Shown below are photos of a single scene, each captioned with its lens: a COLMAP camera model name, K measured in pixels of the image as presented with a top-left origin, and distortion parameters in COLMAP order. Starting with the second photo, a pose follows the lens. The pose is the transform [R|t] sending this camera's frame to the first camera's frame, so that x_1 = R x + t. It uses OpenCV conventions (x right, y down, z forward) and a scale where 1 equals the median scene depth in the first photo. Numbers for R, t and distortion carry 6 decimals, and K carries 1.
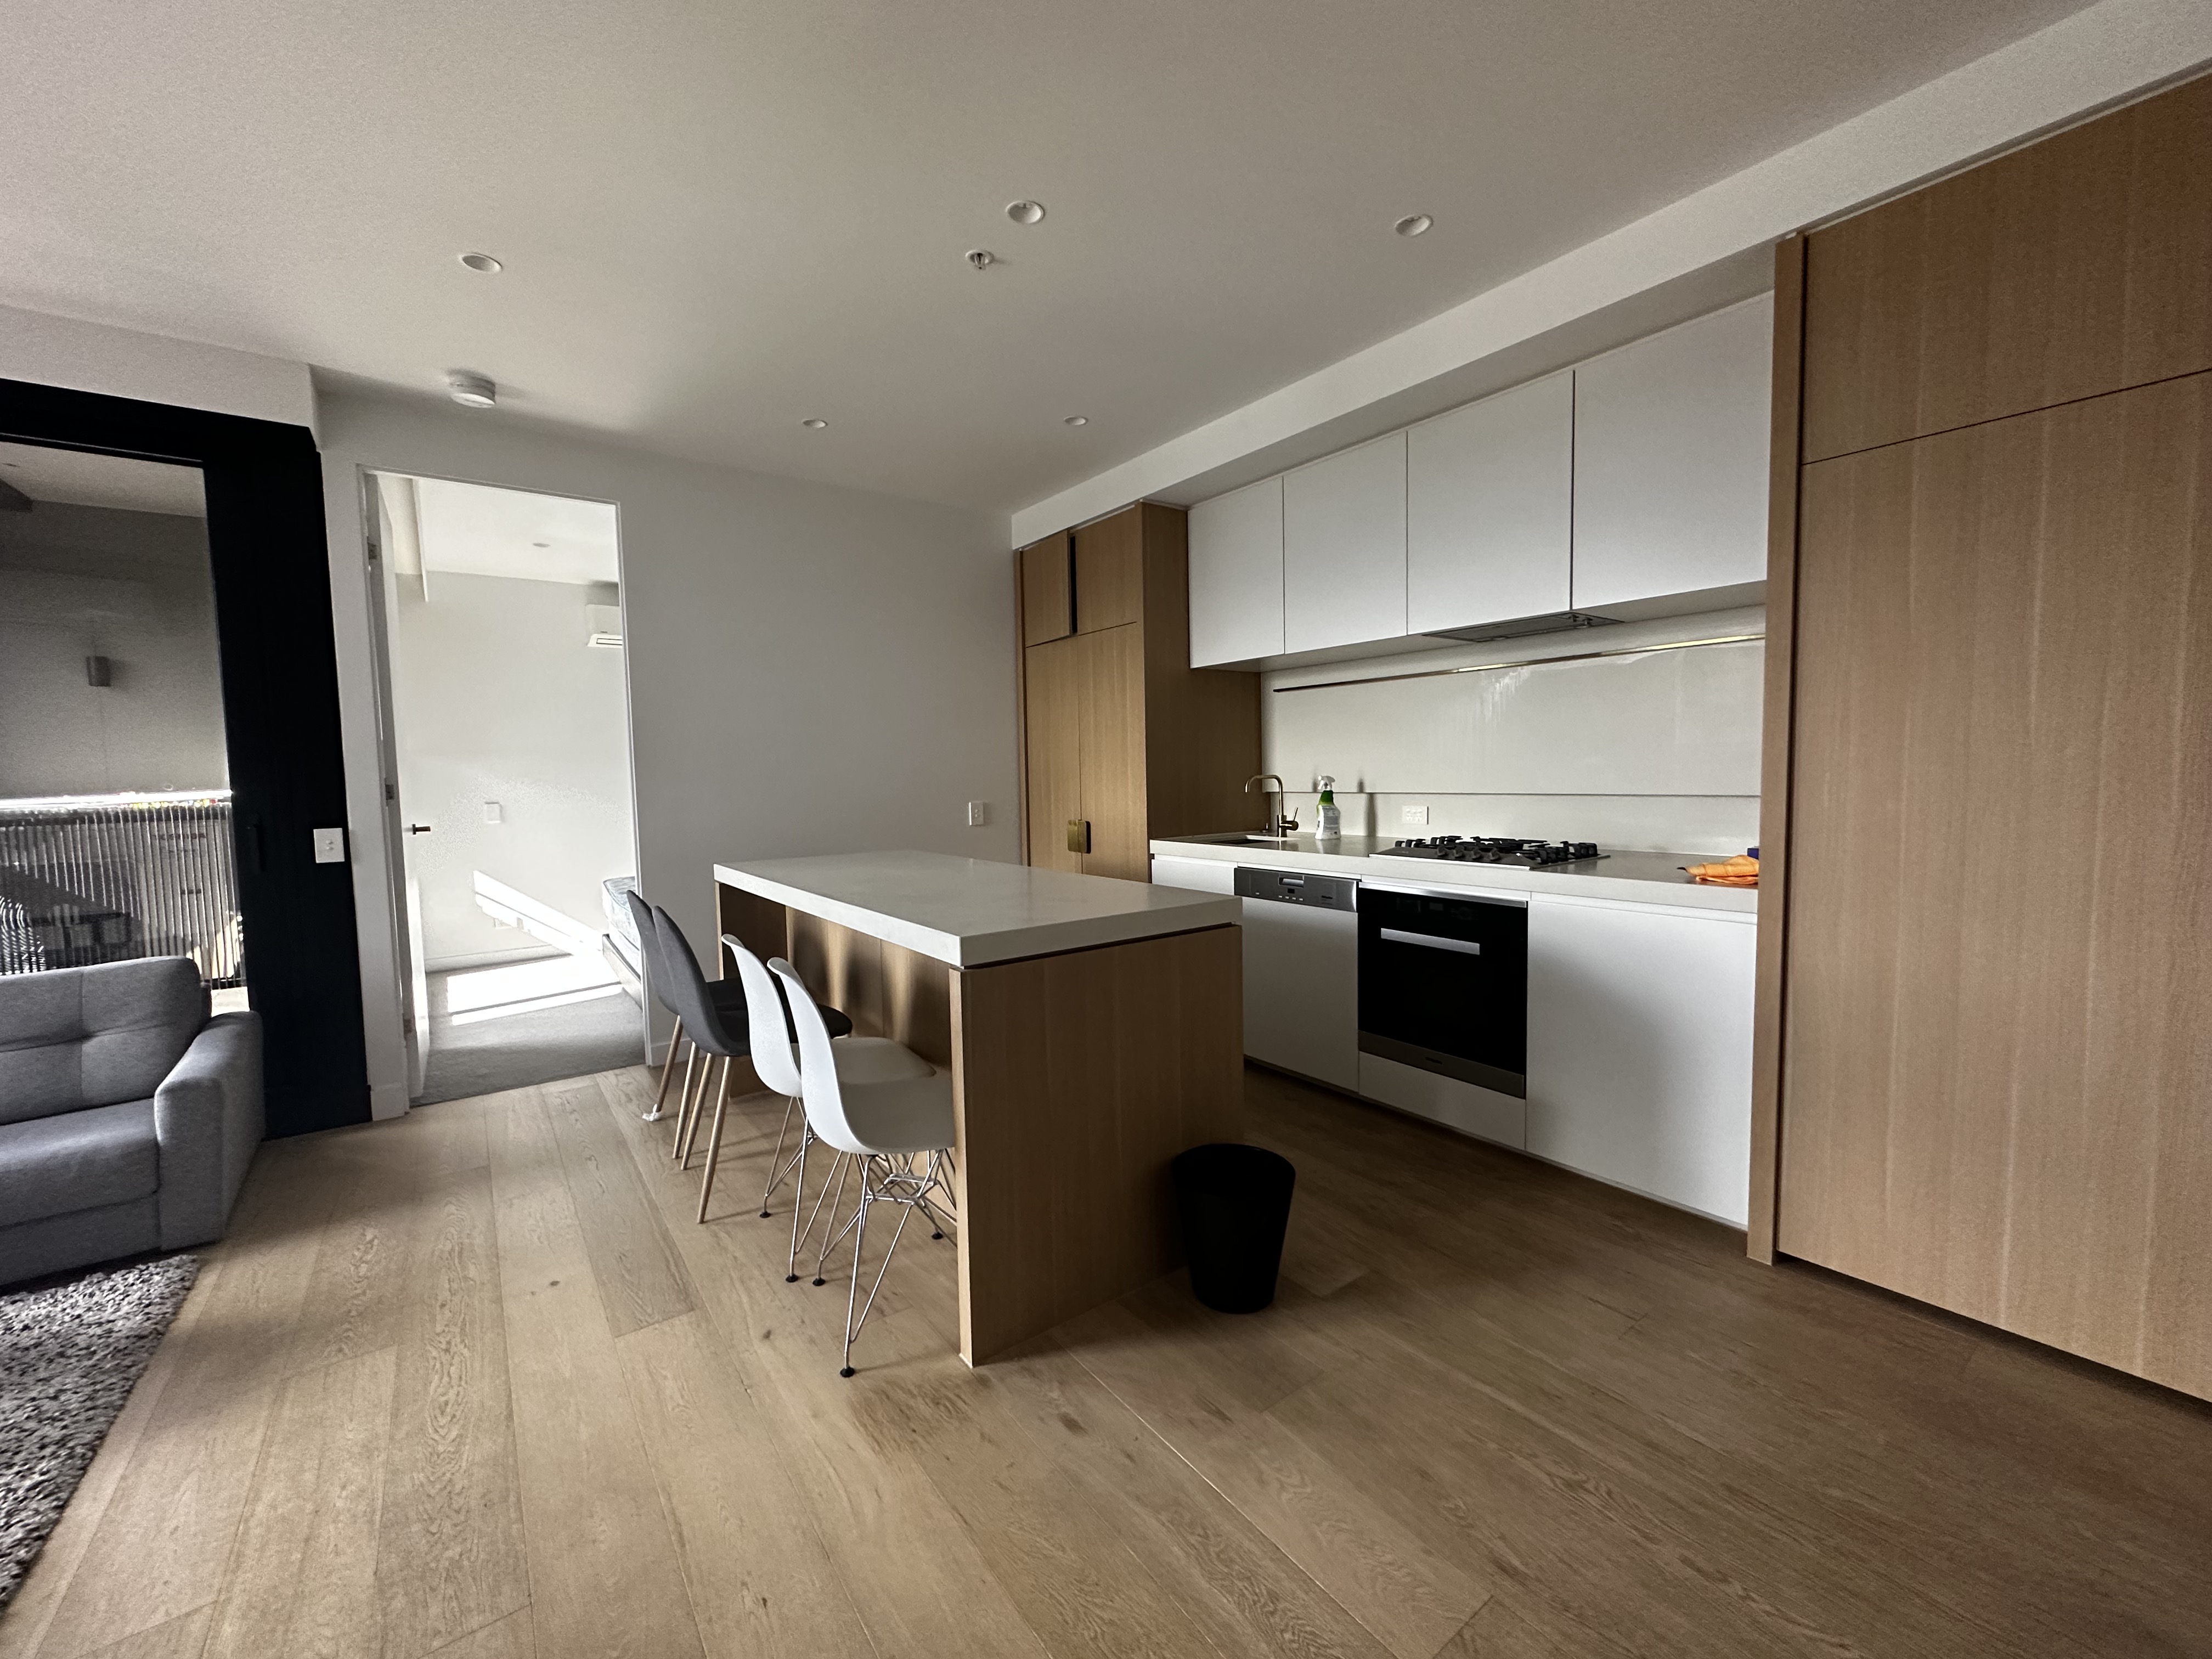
lens RADIAL K [[879.3, 0, 1107.0], [0, 879.3, 827.0], [0, 0, 1]] dist [-0.002141, 0.000026]
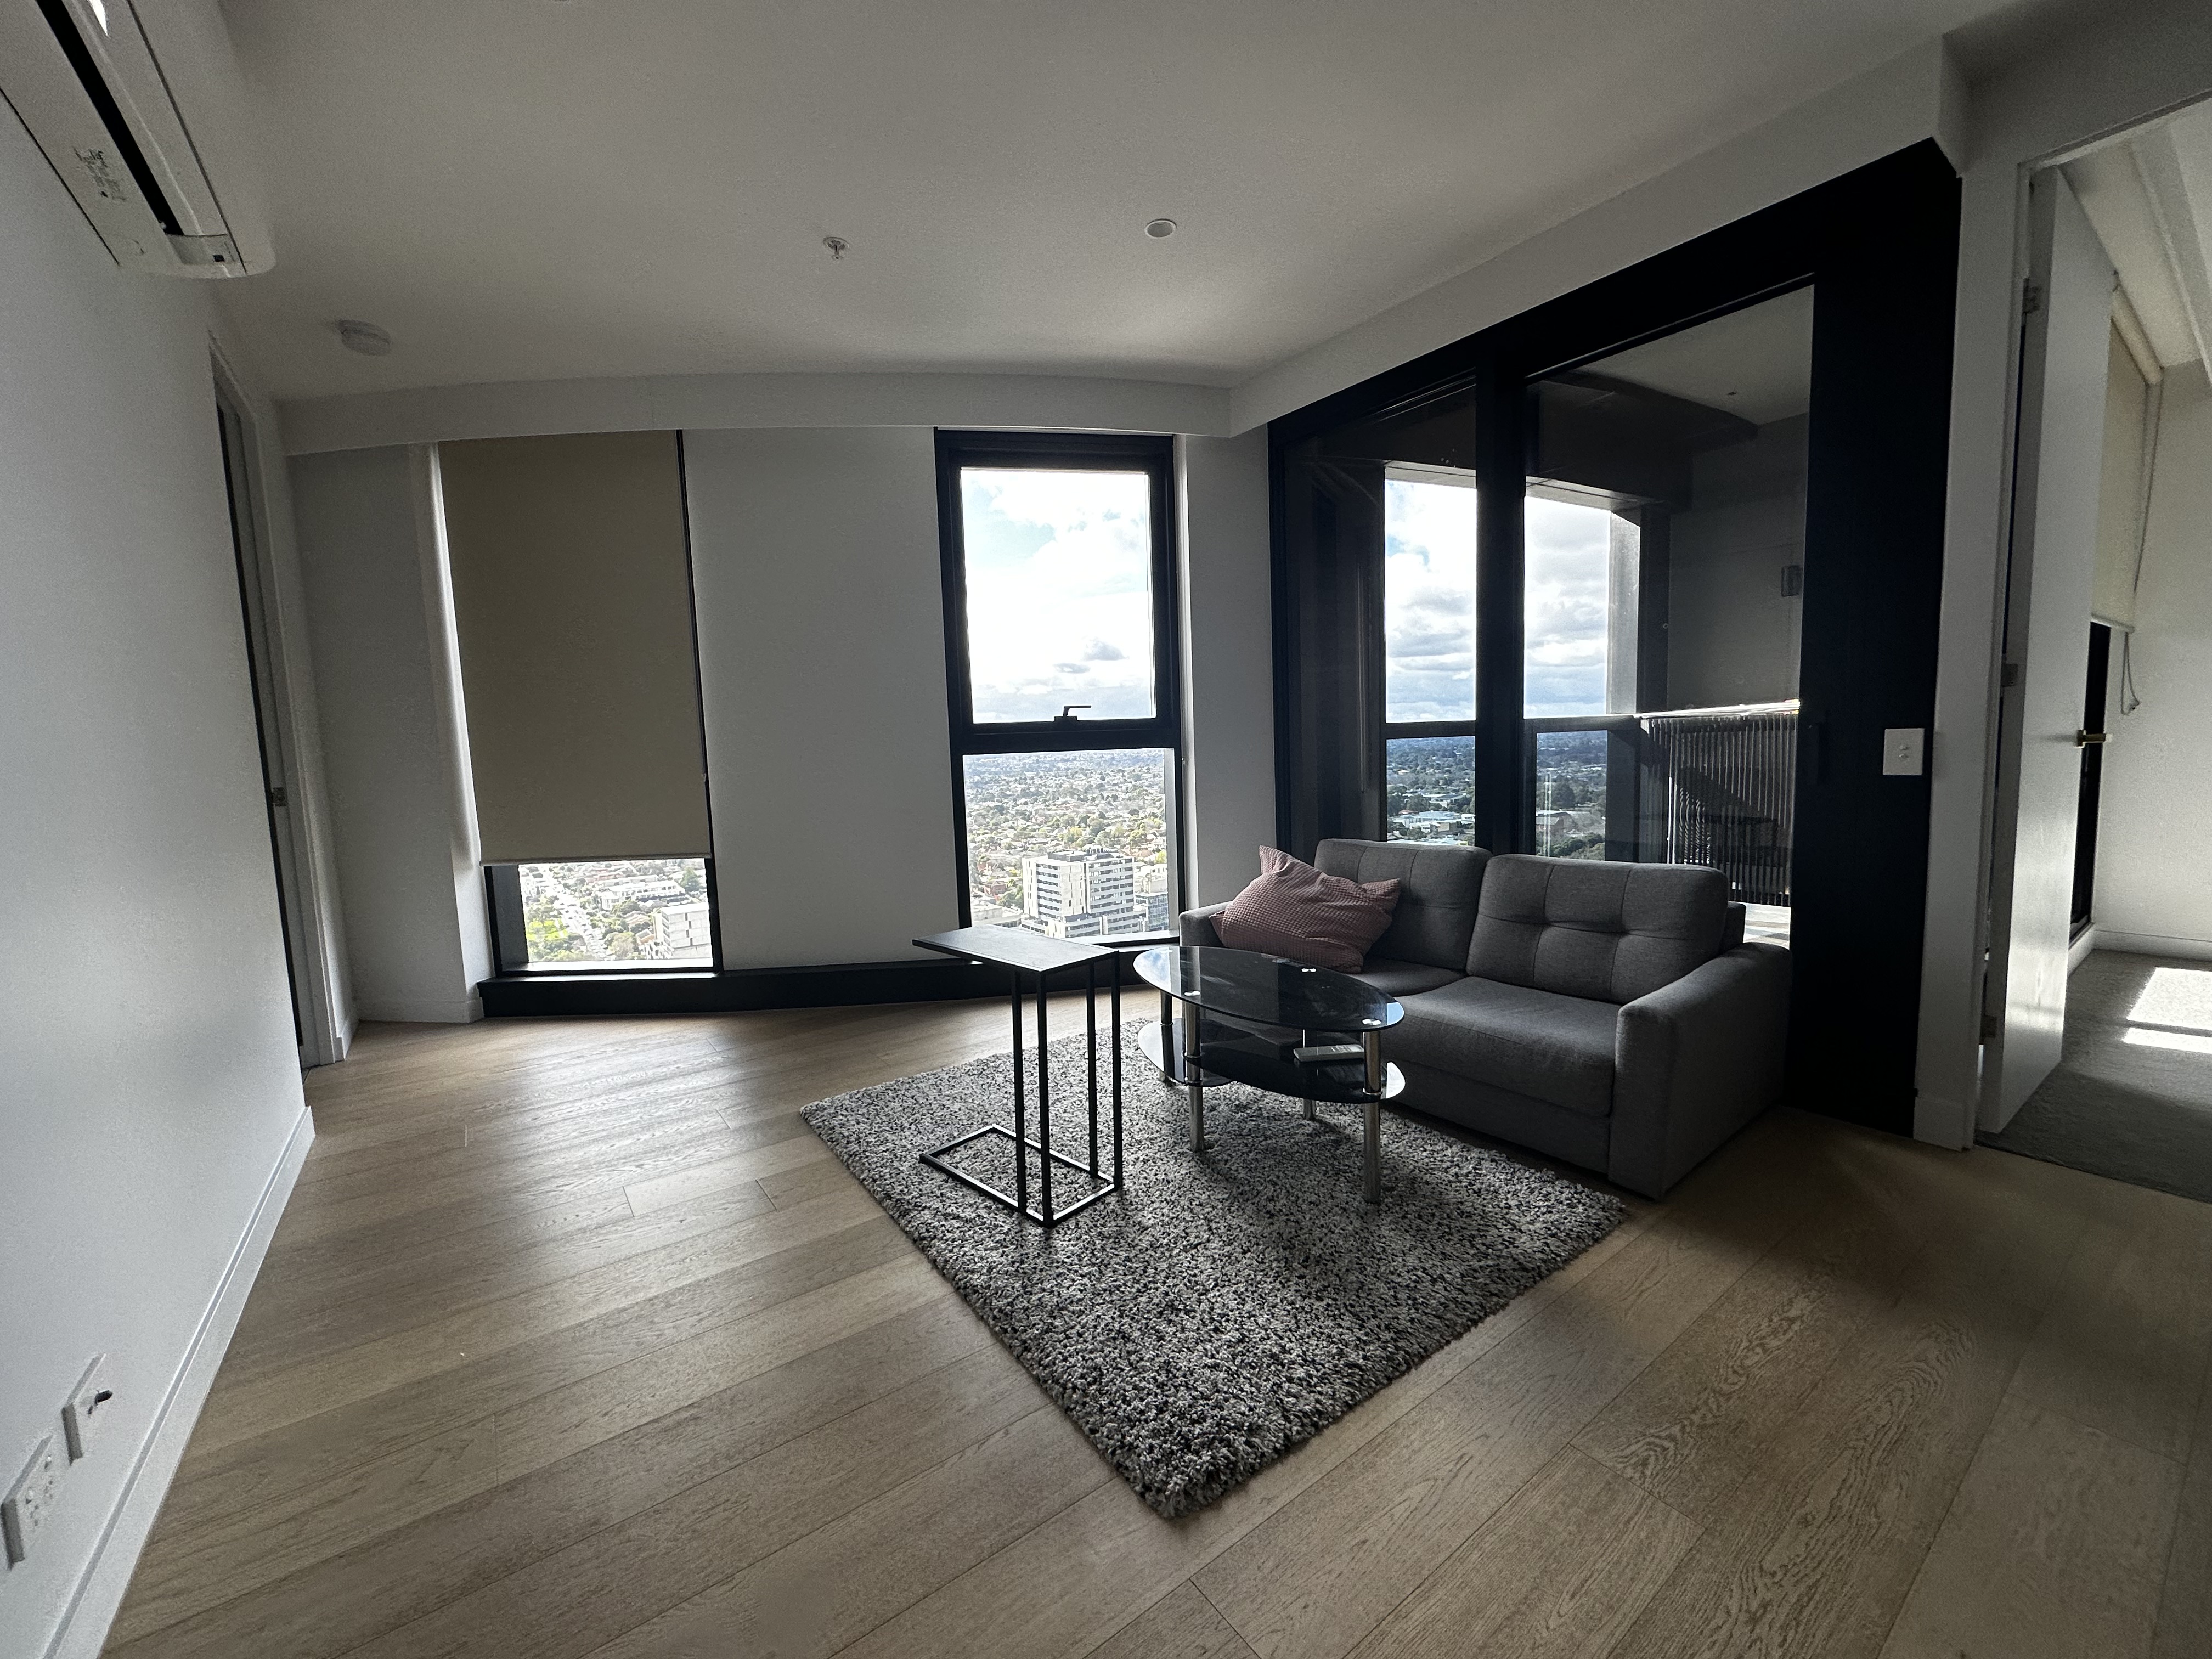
lens RADIAL K [[879.3, 0, 1107.0], [0, 879.3, 827.0], [0, 0, 1]] dist [-0.002141, 0.000026]
pose [[-0.014606, 0.114726, -0.993290, -0.157185], [-0.029106, 0.992926, 0.115112, 0.019979], [0.999470, 0.030592, -0.011164, 0.376682]]
